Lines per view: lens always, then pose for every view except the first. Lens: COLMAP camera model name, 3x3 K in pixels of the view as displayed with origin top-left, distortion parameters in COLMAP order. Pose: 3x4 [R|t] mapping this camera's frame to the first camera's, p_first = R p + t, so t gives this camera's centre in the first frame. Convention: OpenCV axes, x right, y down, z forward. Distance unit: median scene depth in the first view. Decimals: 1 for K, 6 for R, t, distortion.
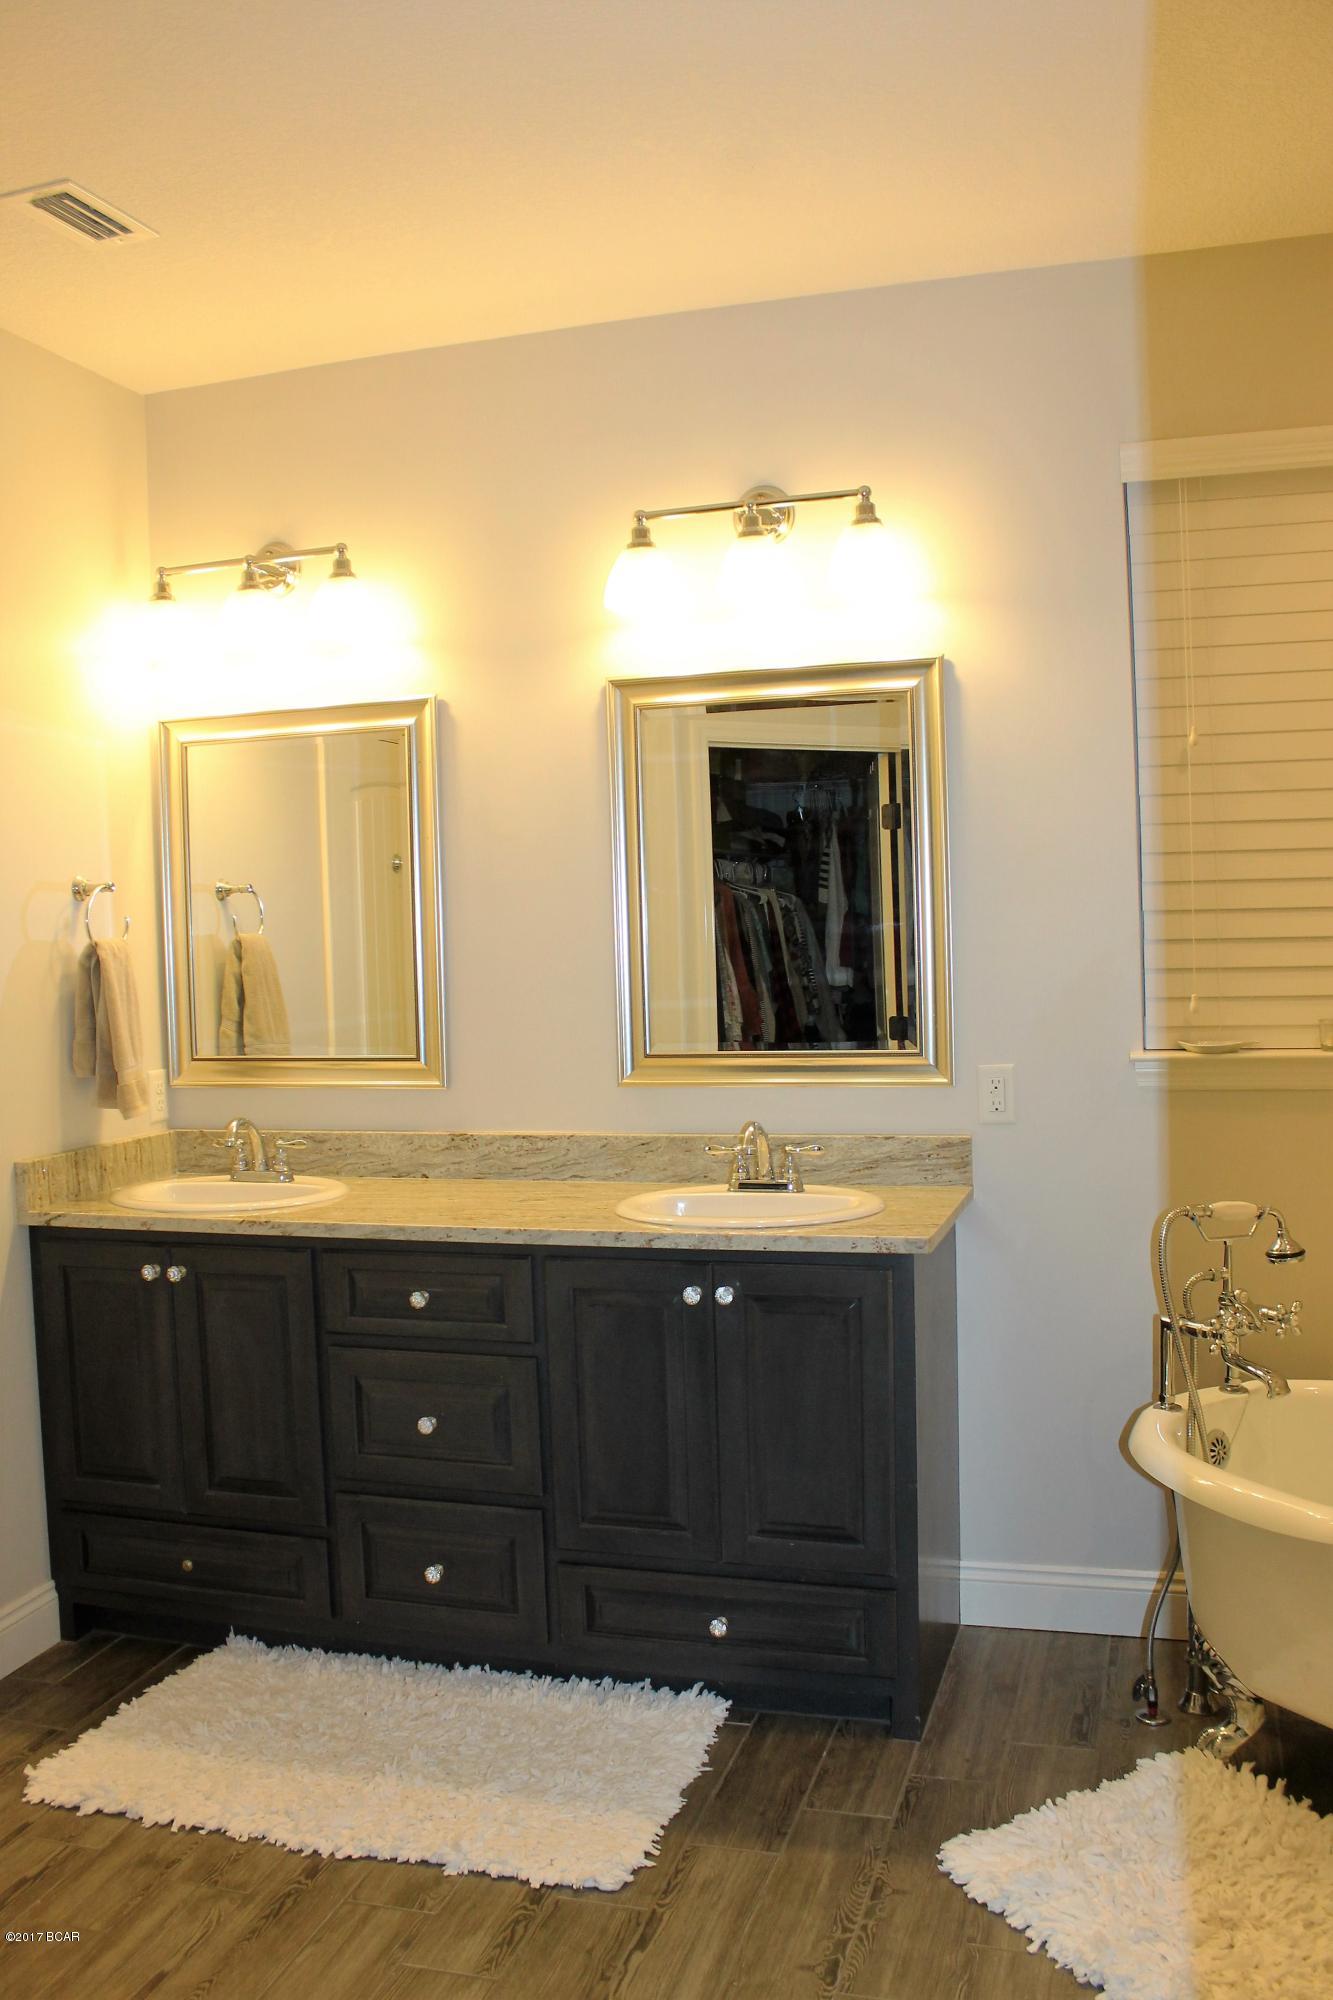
lens RADIAL K [[1664.1, 0, 648.6], [0, 1664.1, 993.4], [0, 0, 1]] dist [-0.163223, 0.150190]
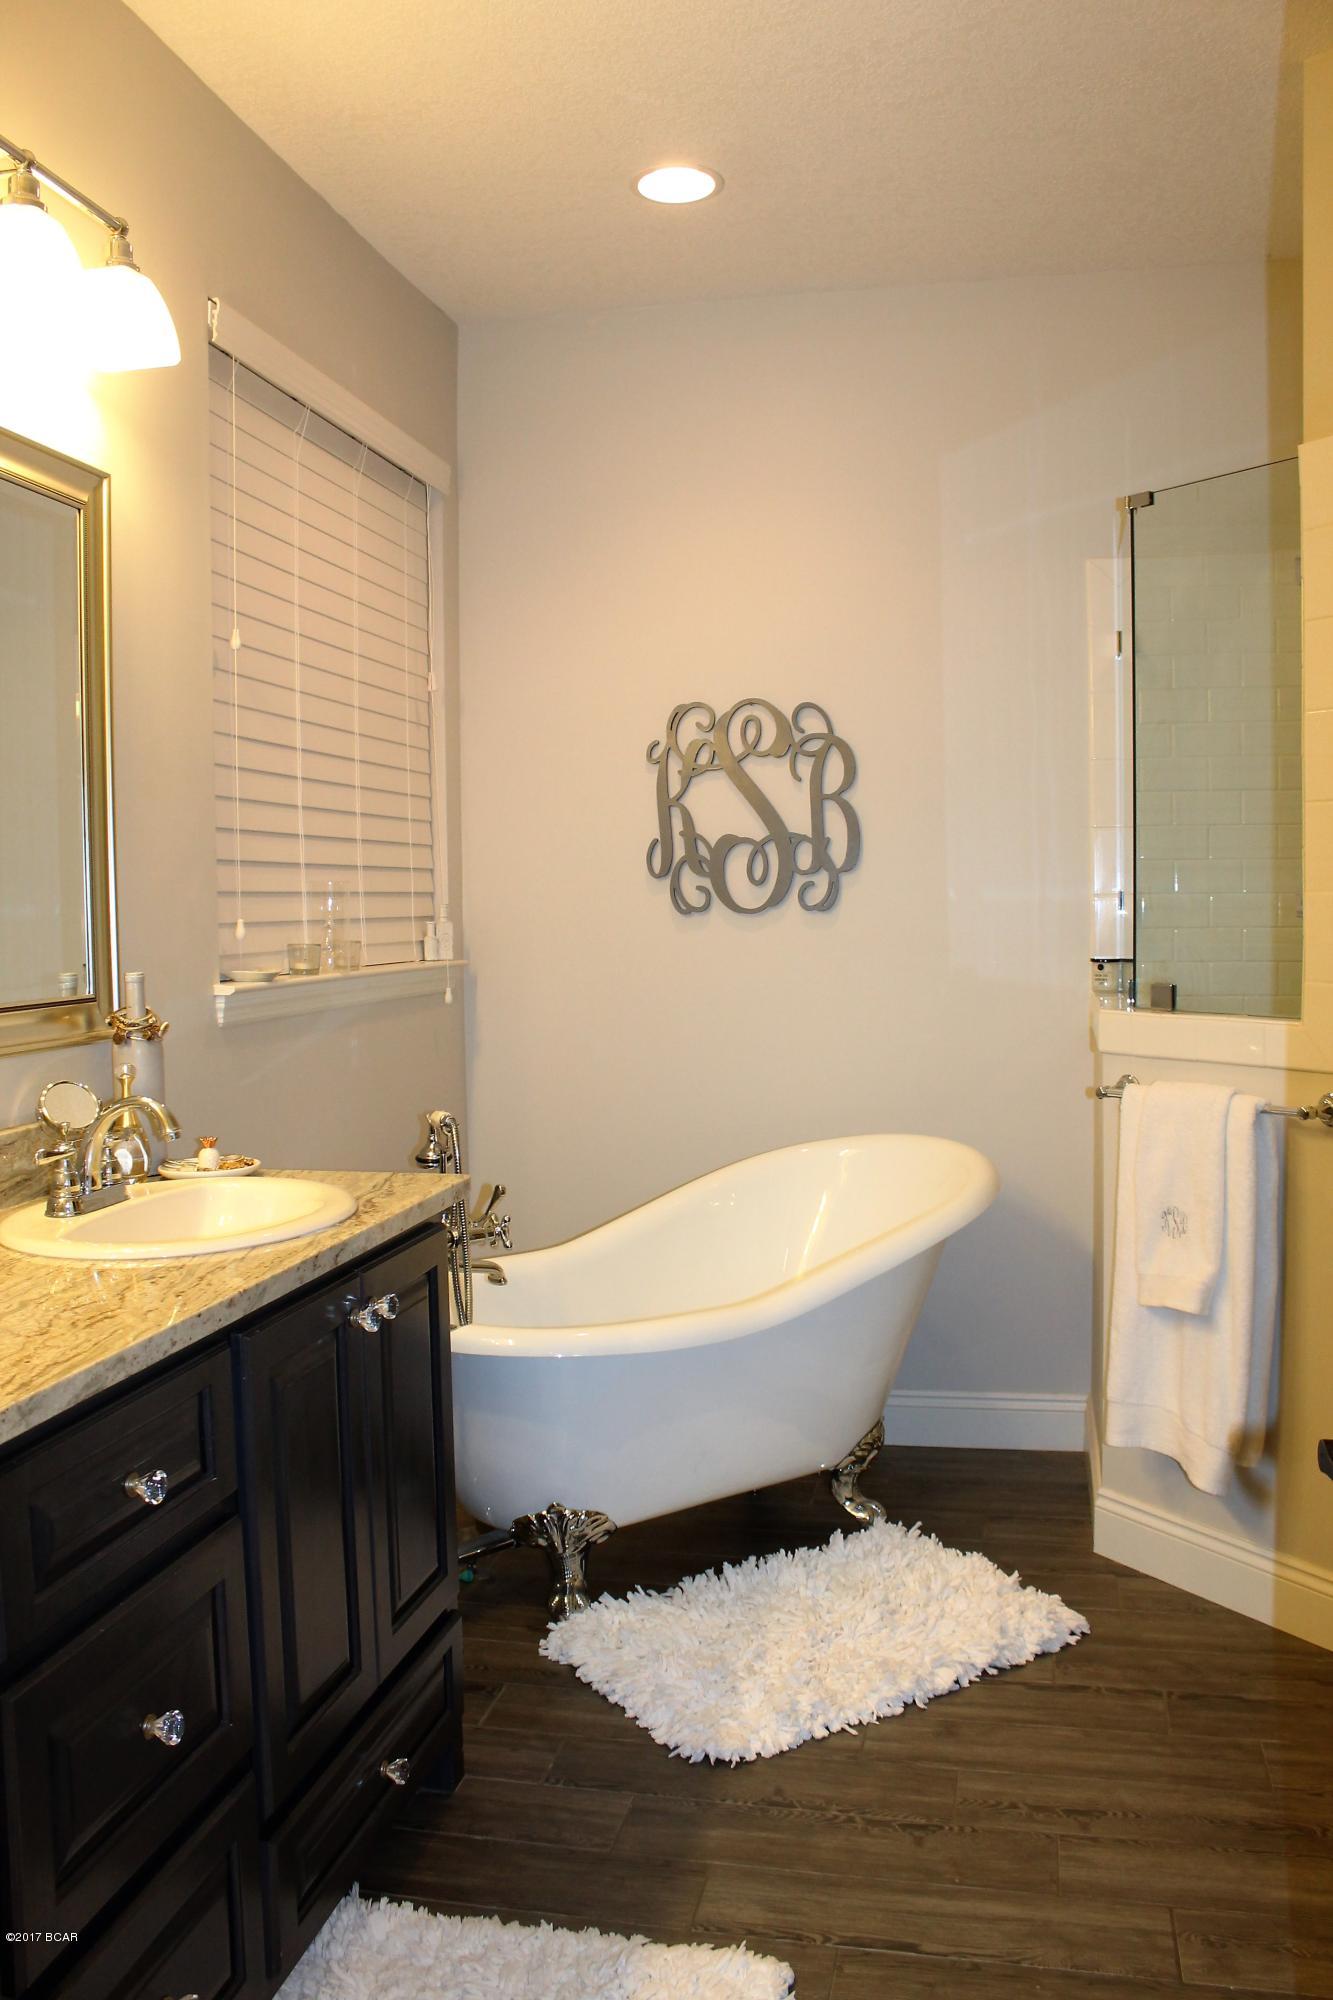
lens RADIAL K [[1704.2, 0, 670.9], [0, 1704.2, 978.9], [0, 0, 1]] dist [-0.148931, 0.125856]
pose [[-0.108019, -0.010357, 0.994095, -0.613452], [0.058009, 0.998176, 0.016703, 0.030812], [-0.992455, 0.059471, -0.107221, 0.833285]]
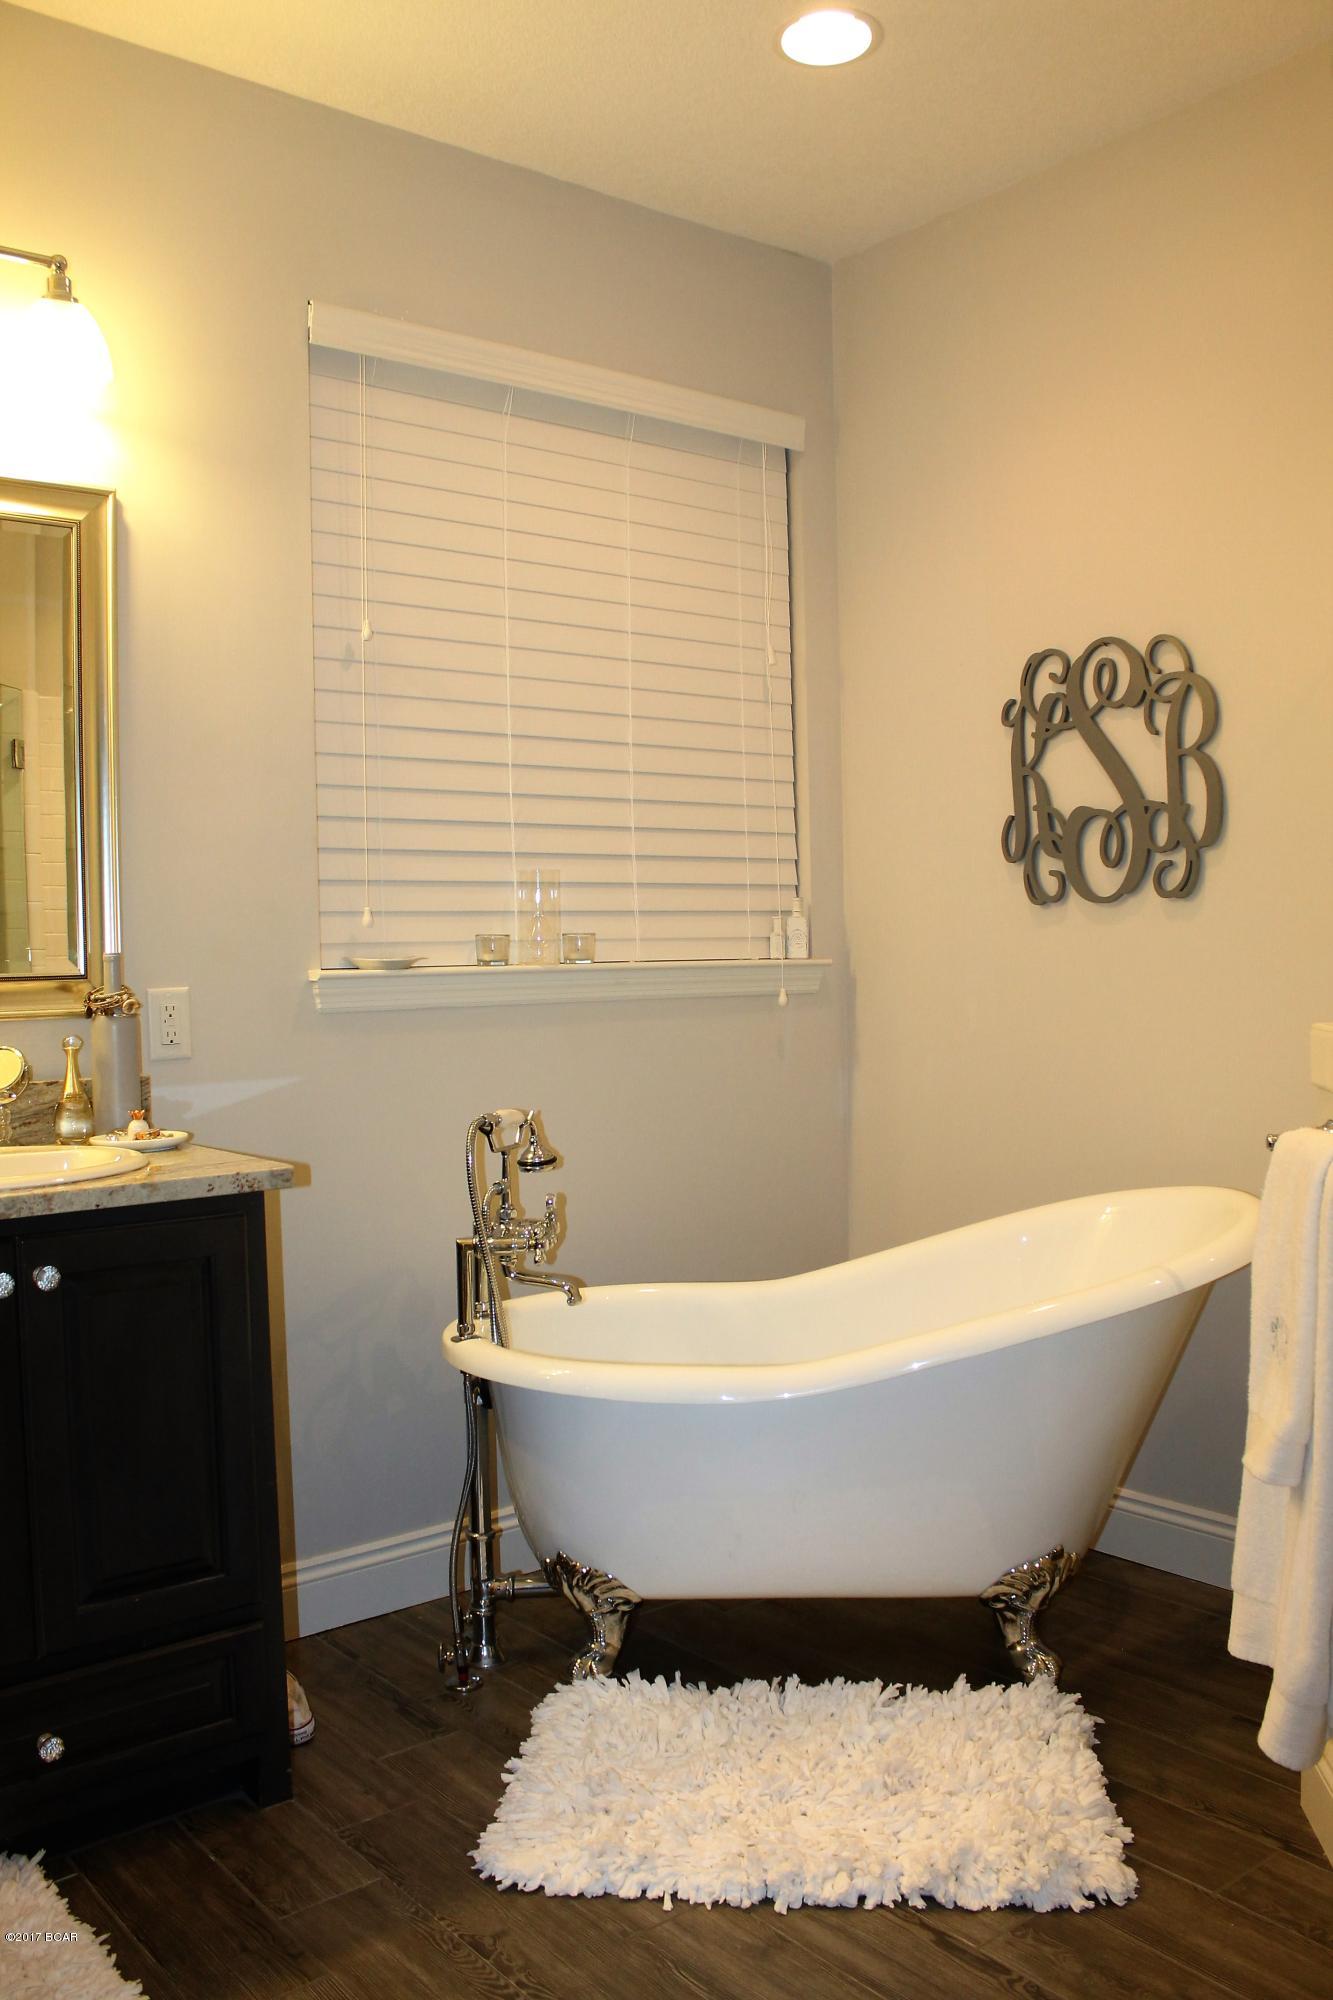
lens RADIAL K [[1710.4, 0, 666.5], [0, 1710.4, 1000.0], [0, 0, 1]] dist [-0.166498, 0.136669]
pose [[0.545415, -0.002009, 0.838164, -0.365165], [0.033734, 0.999240, -0.019556, 0.074257], [-0.837487, 0.038941, 0.545067, 0.325957]]
